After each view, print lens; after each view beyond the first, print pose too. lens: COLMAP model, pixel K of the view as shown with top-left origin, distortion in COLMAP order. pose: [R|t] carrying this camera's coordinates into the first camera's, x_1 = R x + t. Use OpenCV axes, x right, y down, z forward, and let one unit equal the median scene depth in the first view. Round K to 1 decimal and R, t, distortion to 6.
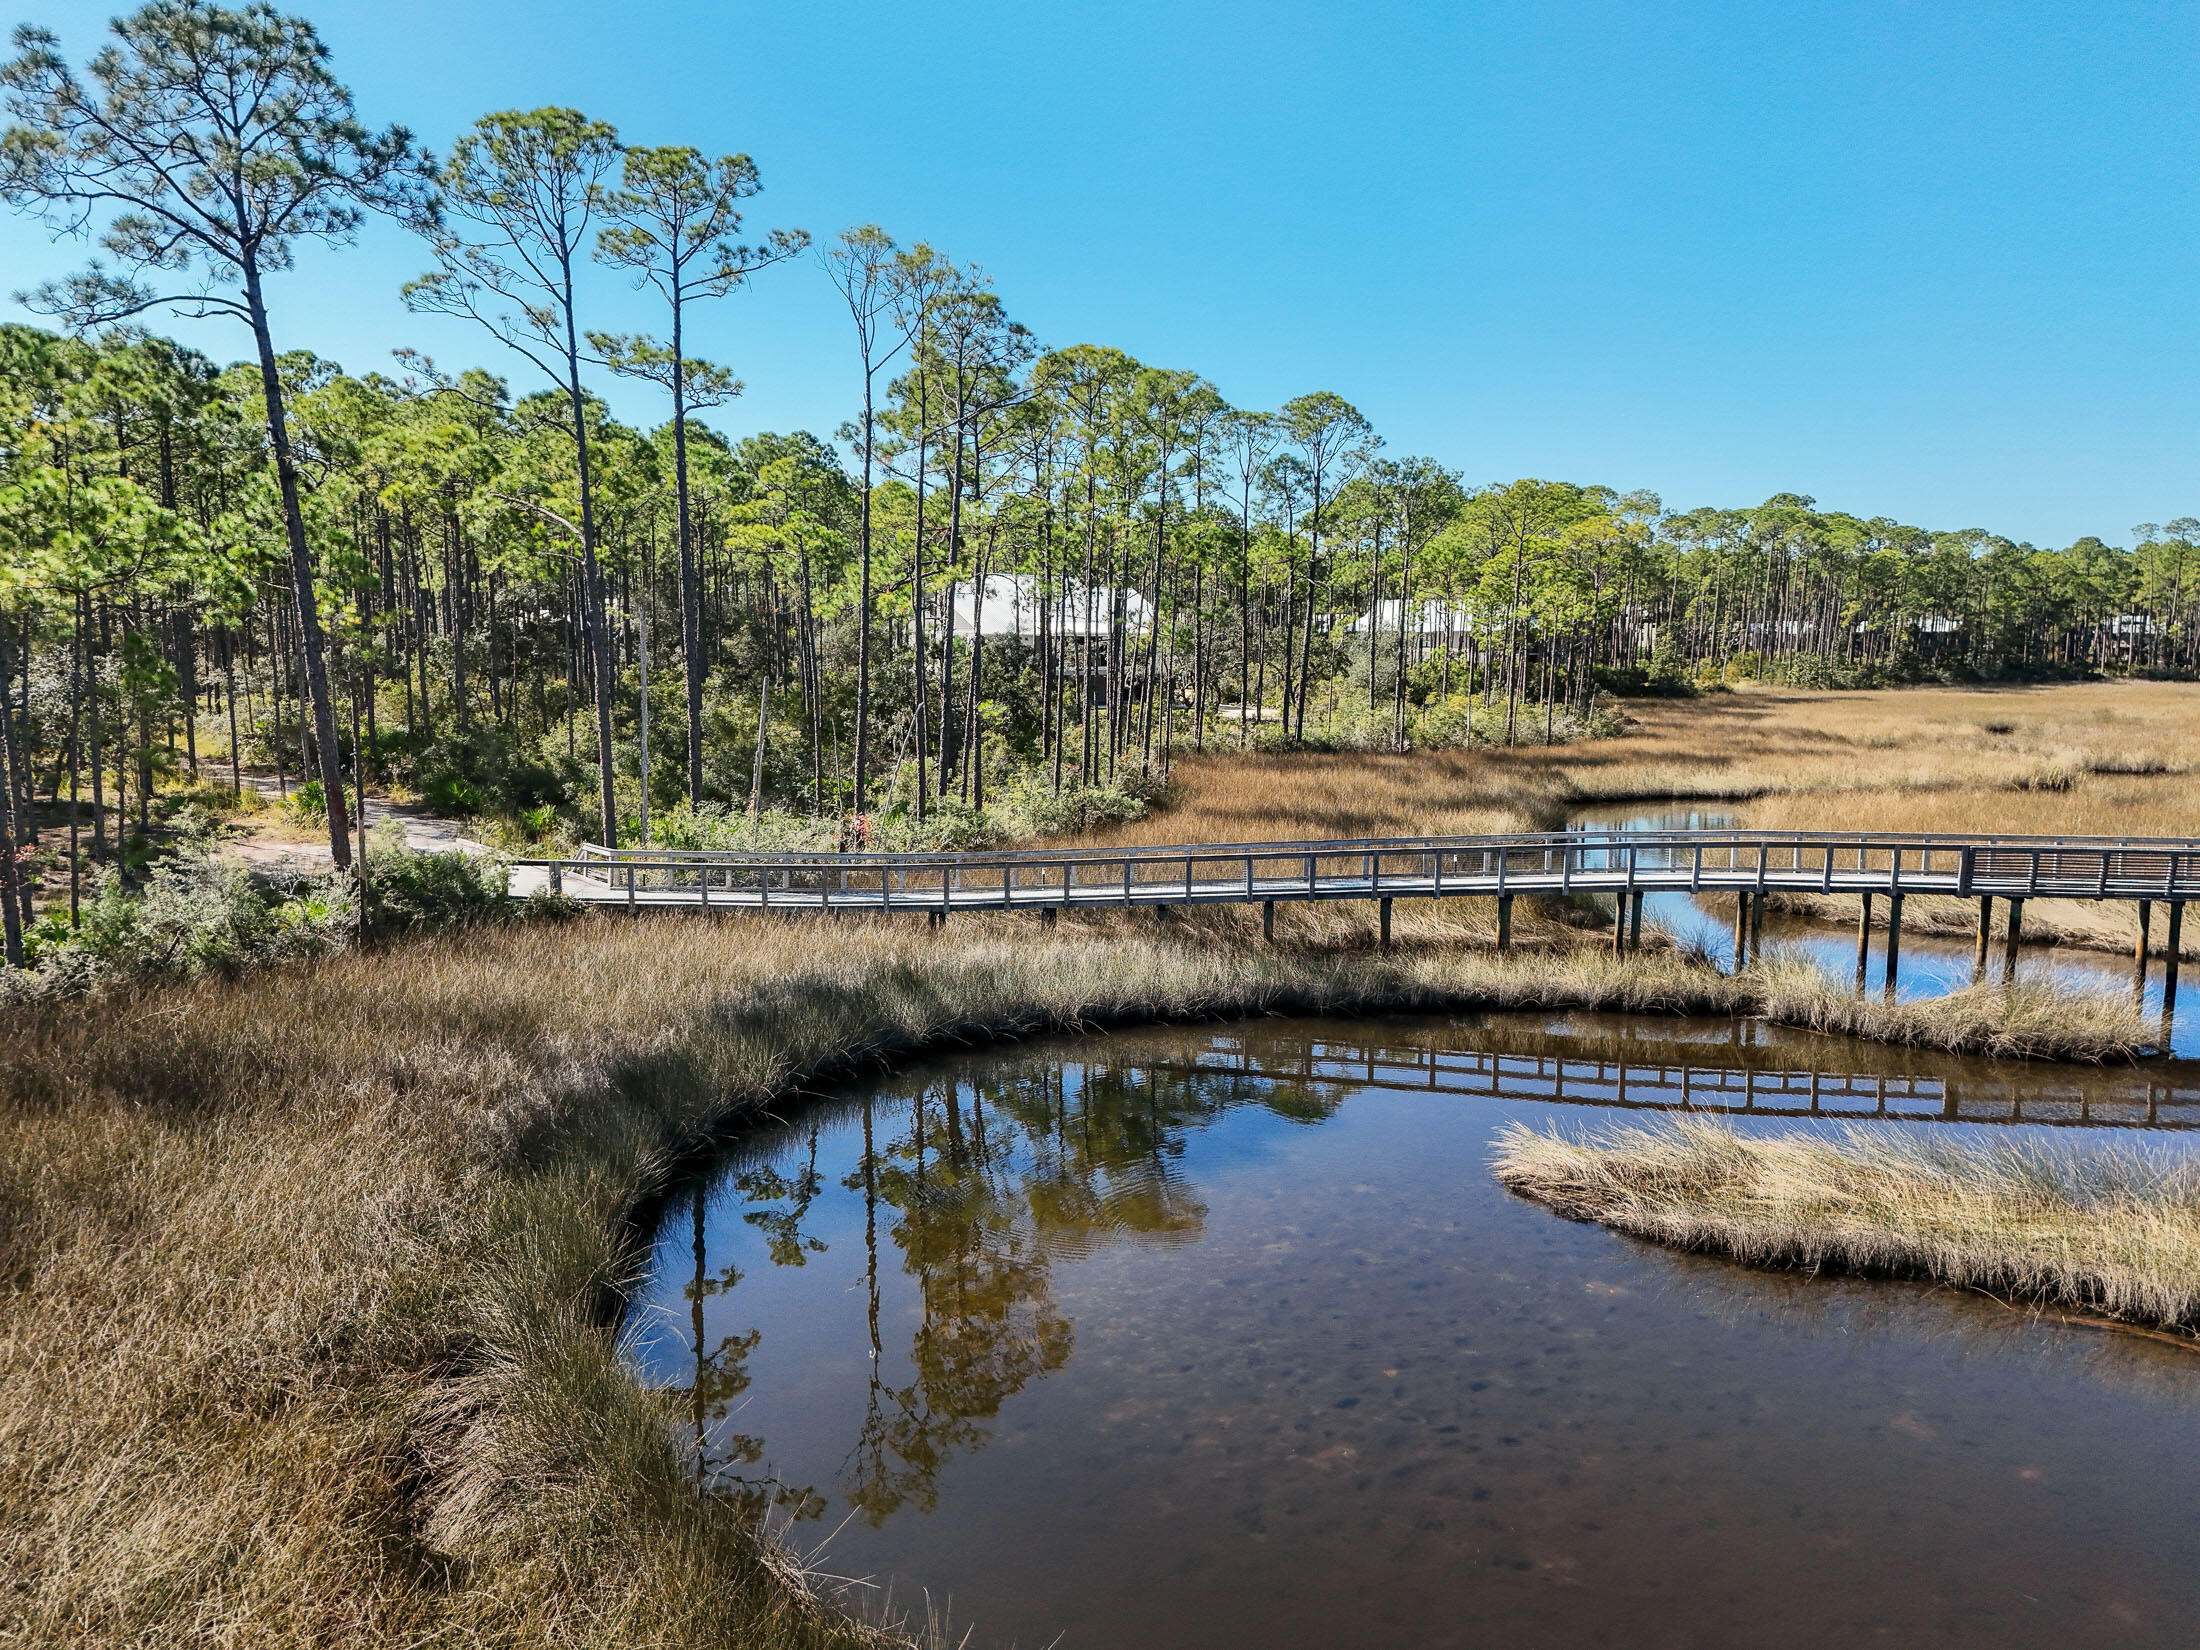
lens RADIAL K [[1621.7, 0, 1105.8], [0, 1621.7, 835.4], [0, 0, 1]] dist [0.077023, -0.052183]
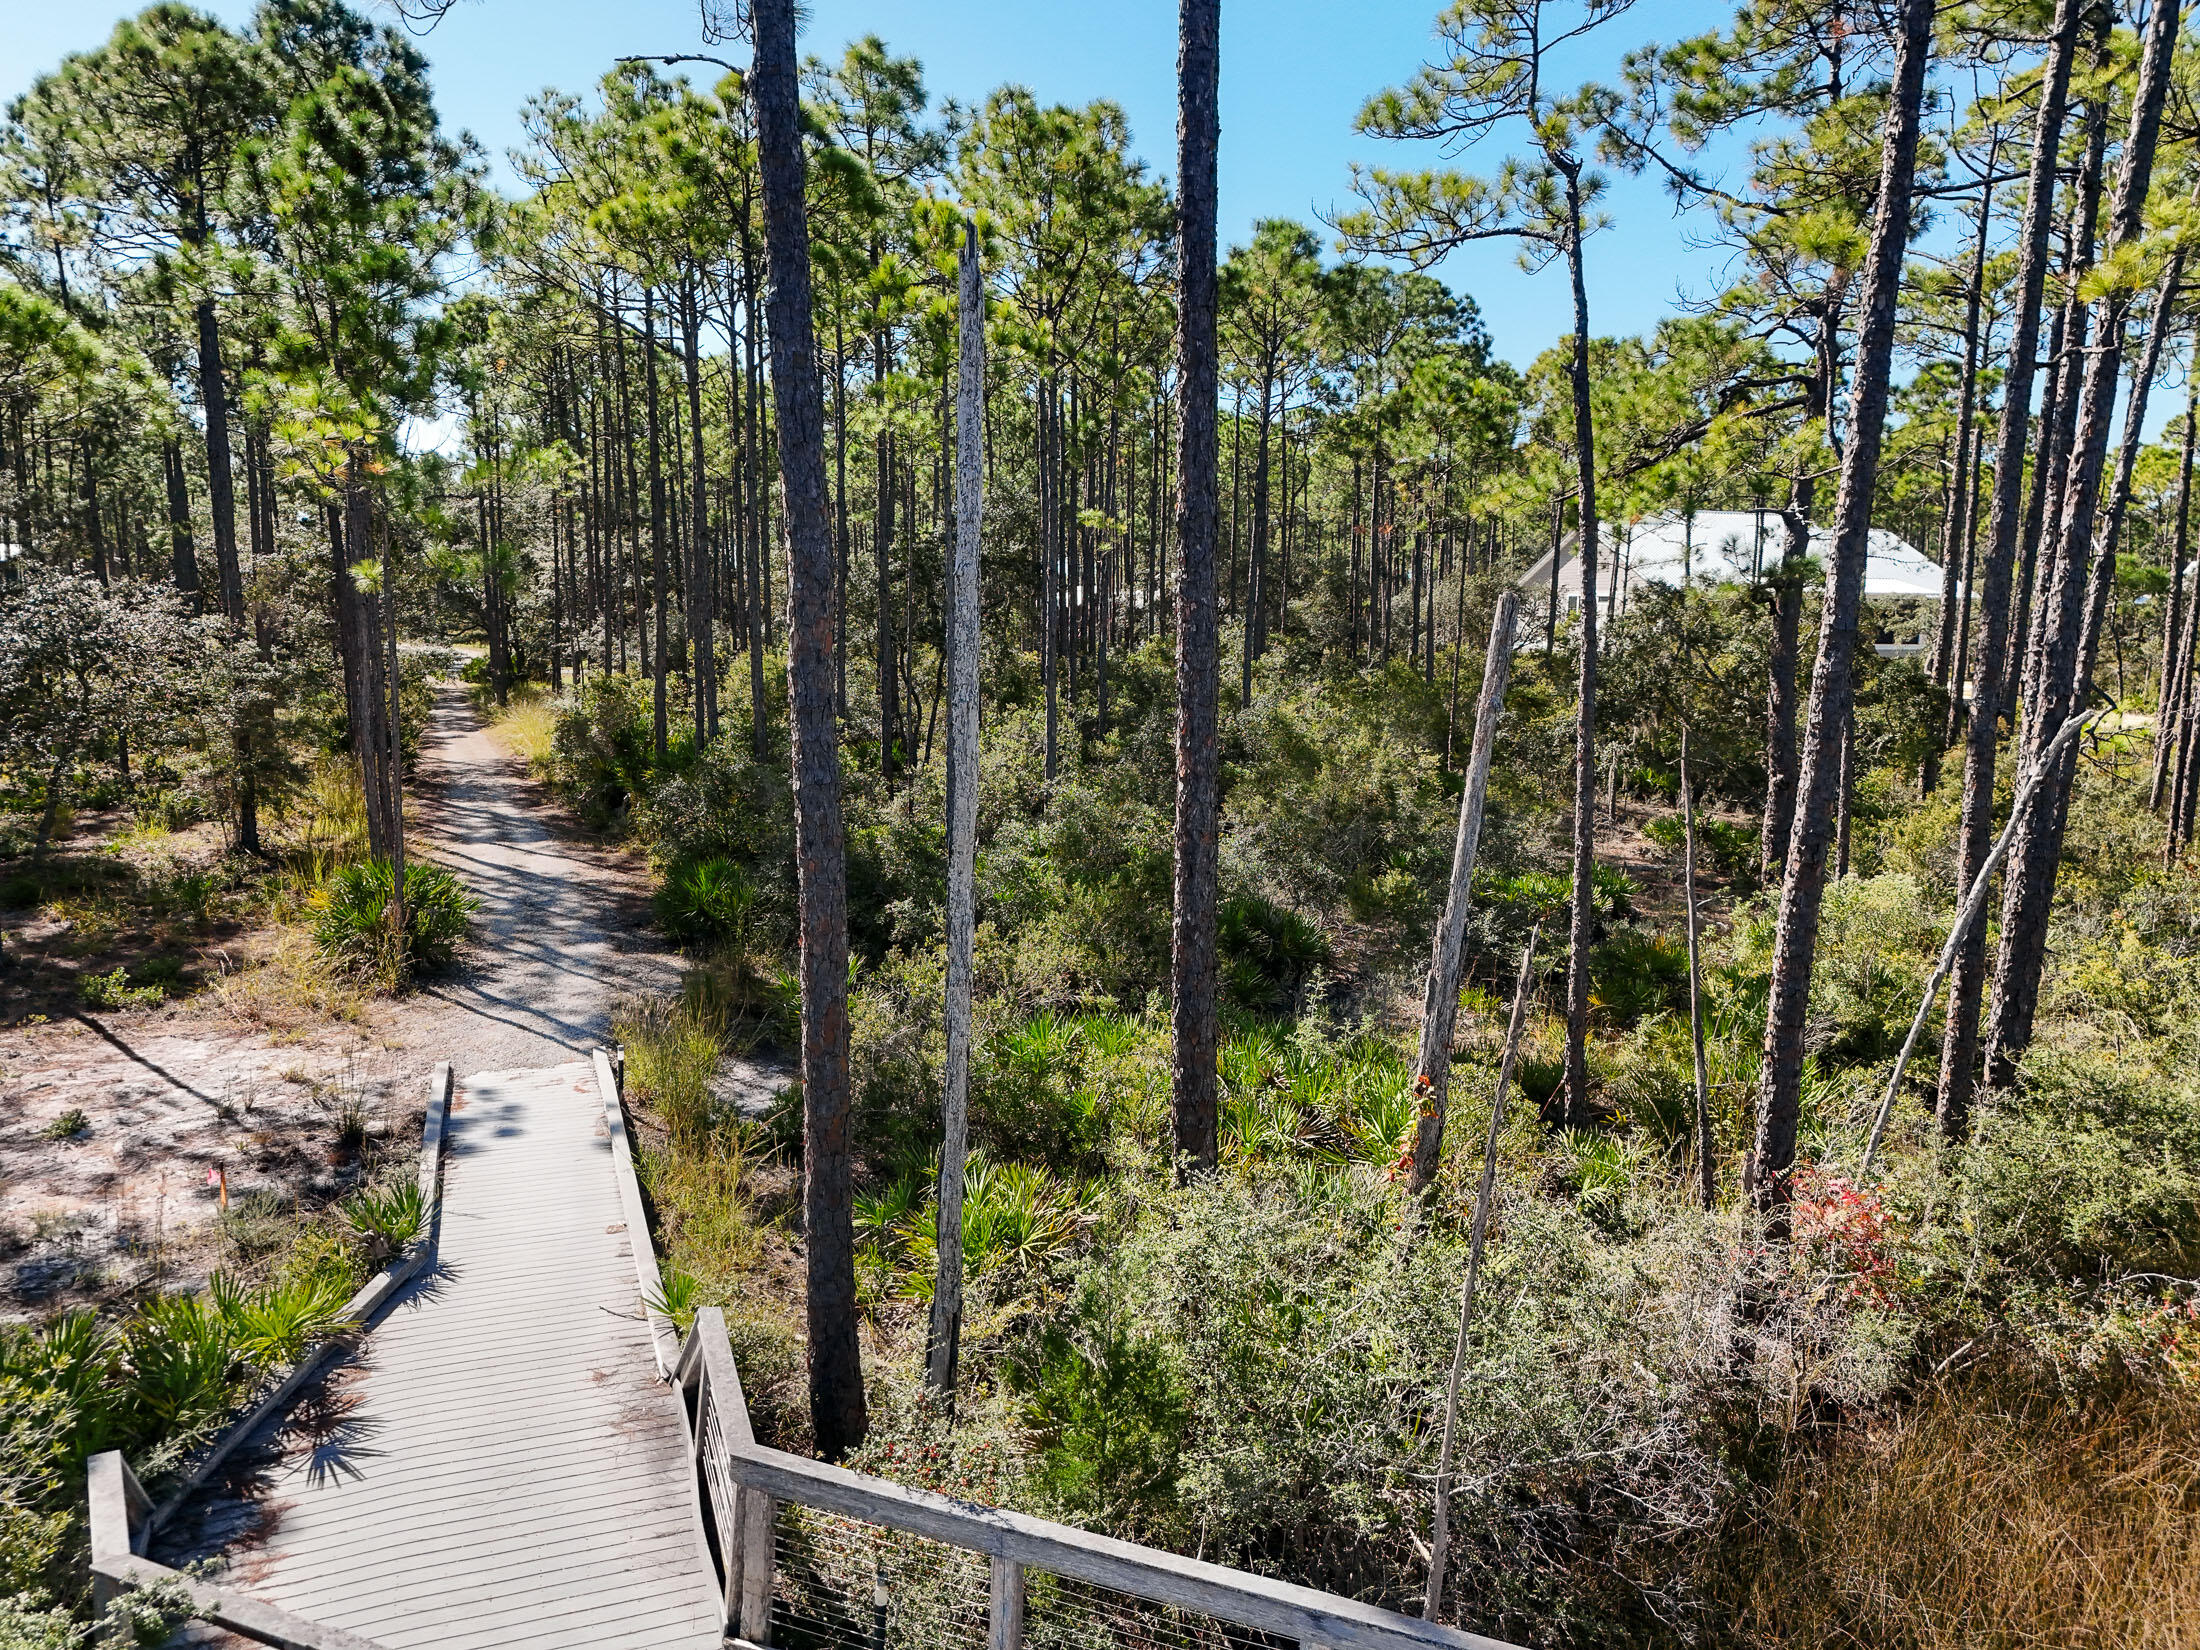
lens RADIAL K [[1621.7, 0, 1098.1], [0, 1621.7, 827.8], [0, 0, 1]] dist [0.077023, -0.052183]
pose [[0.942619, 0.050310, -0.330058, -0.188721], [-0.049632, 0.998713, 0.010489, -0.066462], [0.330160, 0.006494, 0.943902, 0.776091]]
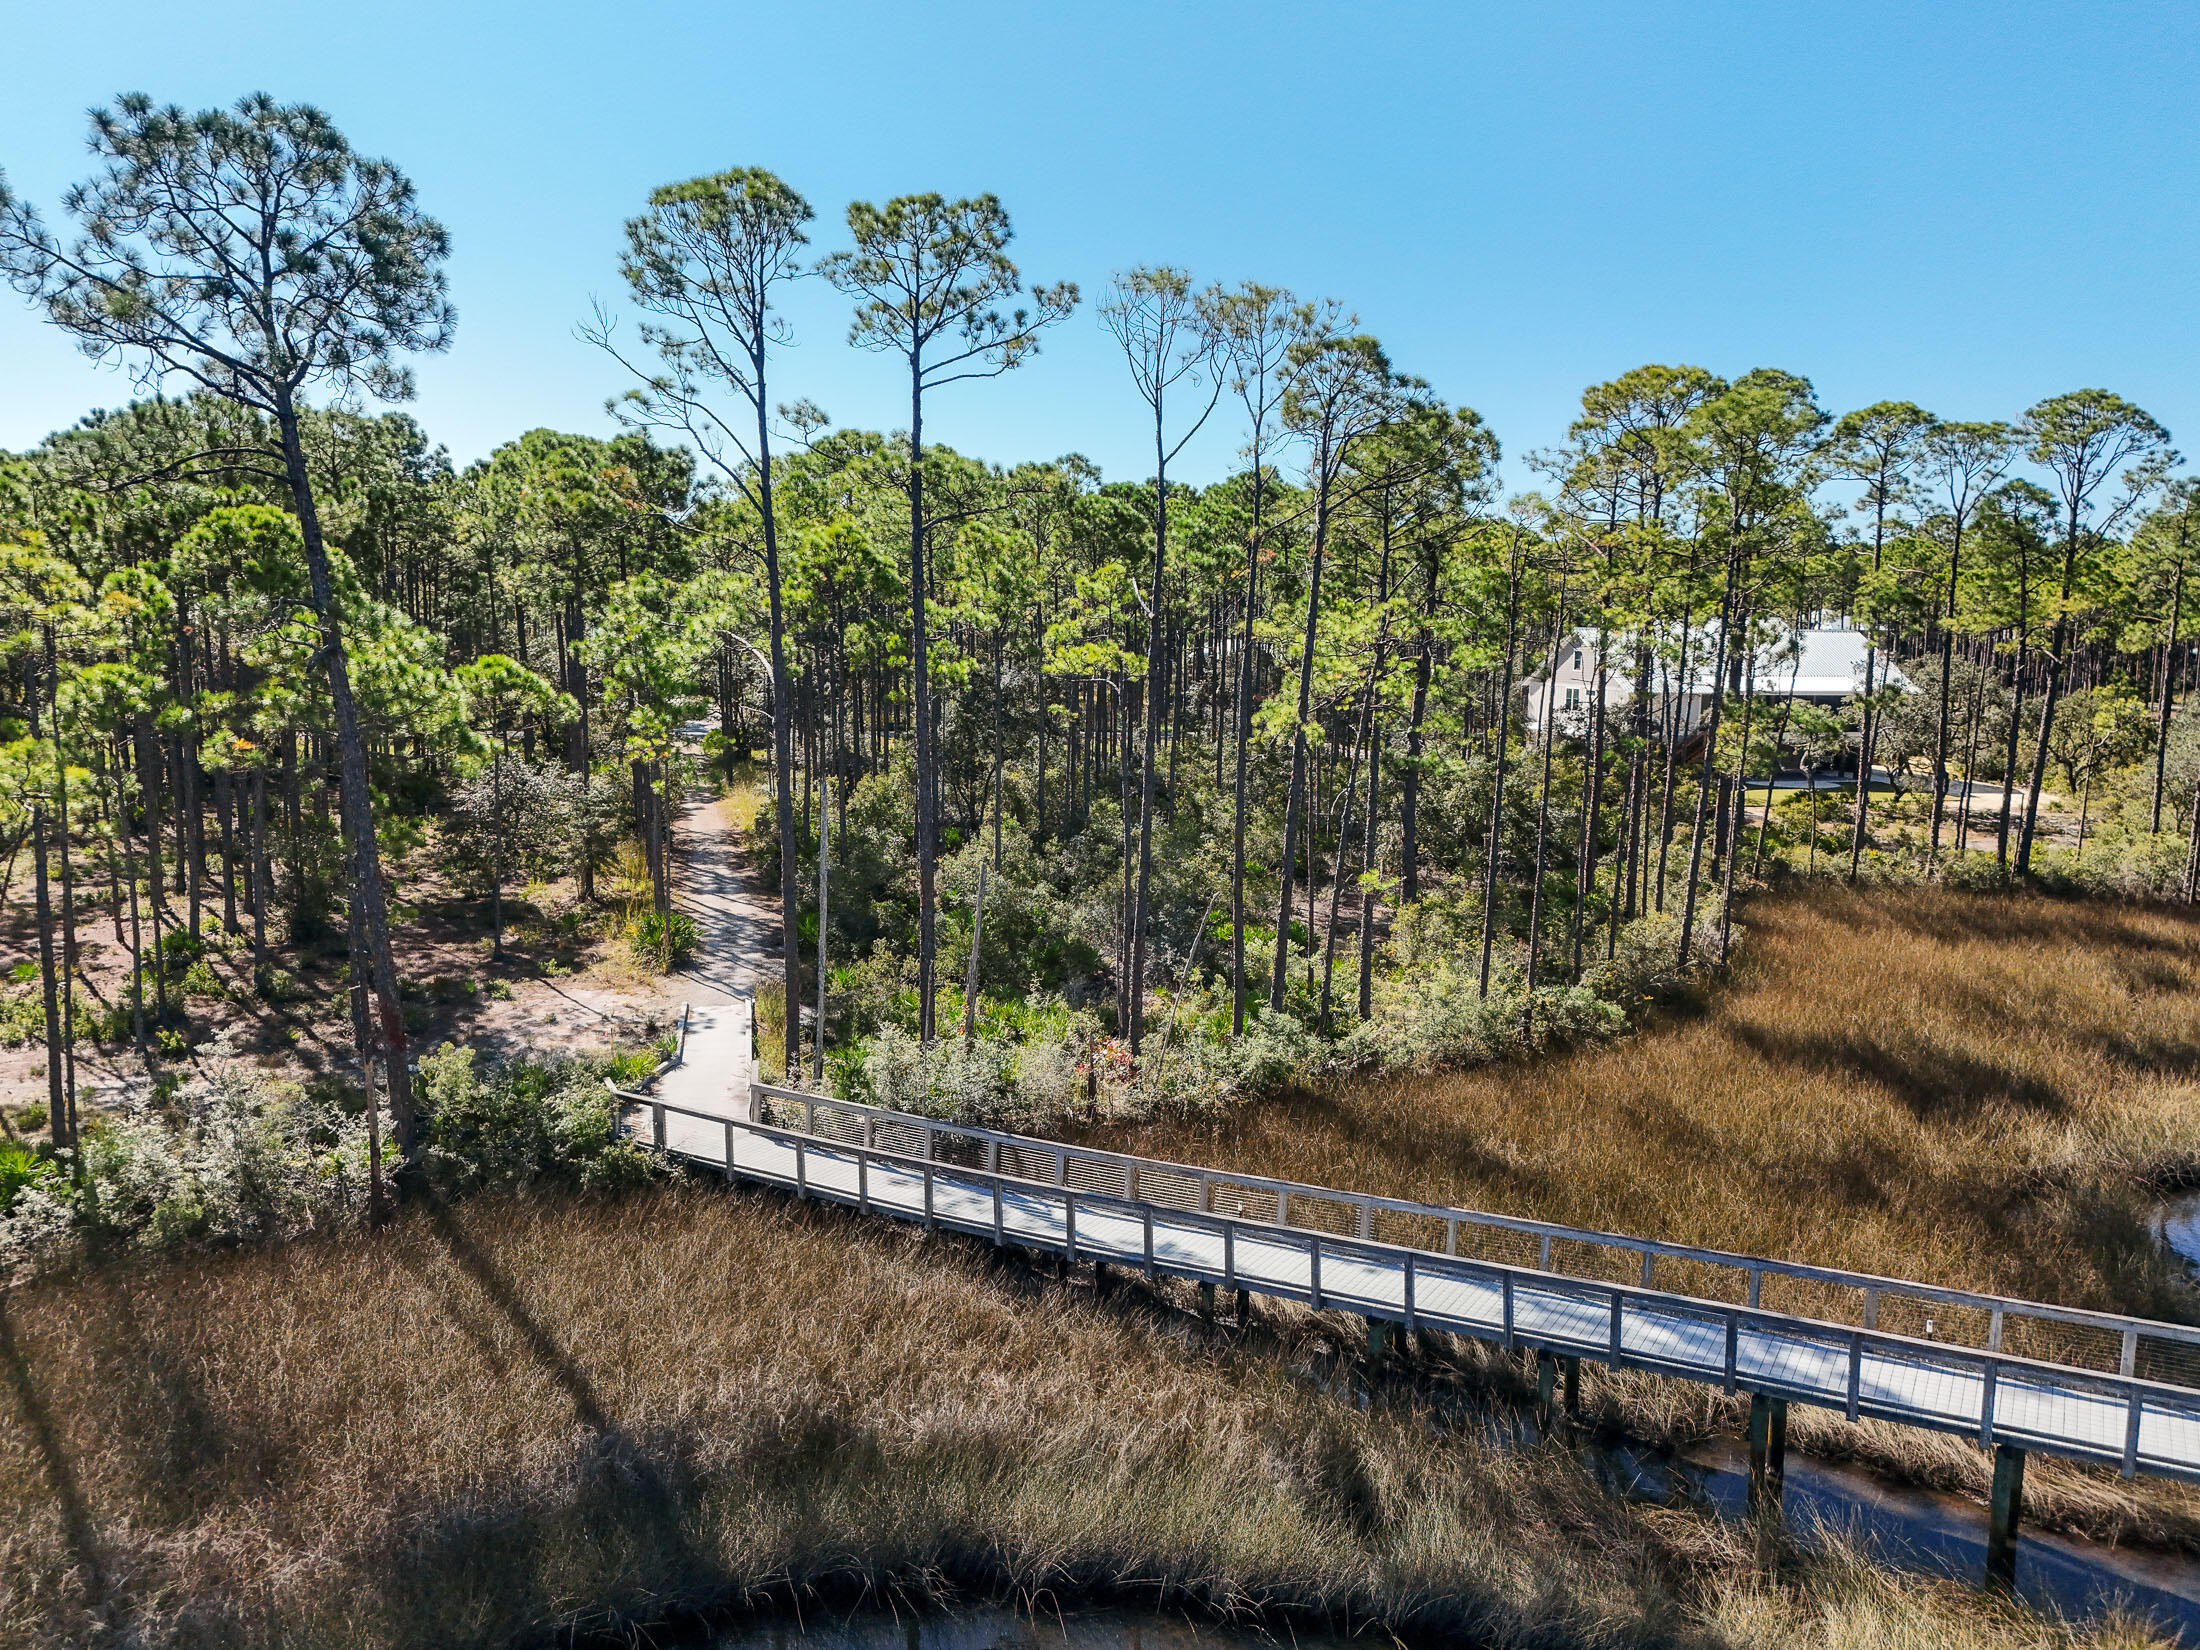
lens RADIAL K [[1621.7, 0, 1097.8], [0, 1621.7, 829.9], [0, 0, 1]] dist [0.077023, -0.052183]
pose [[0.888558, 0.064349, -0.454229, 0.189040], [-0.065522, 0.997764, 0.013175, -0.128909], [0.454061, 0.018055, 0.890788, 0.340616]]
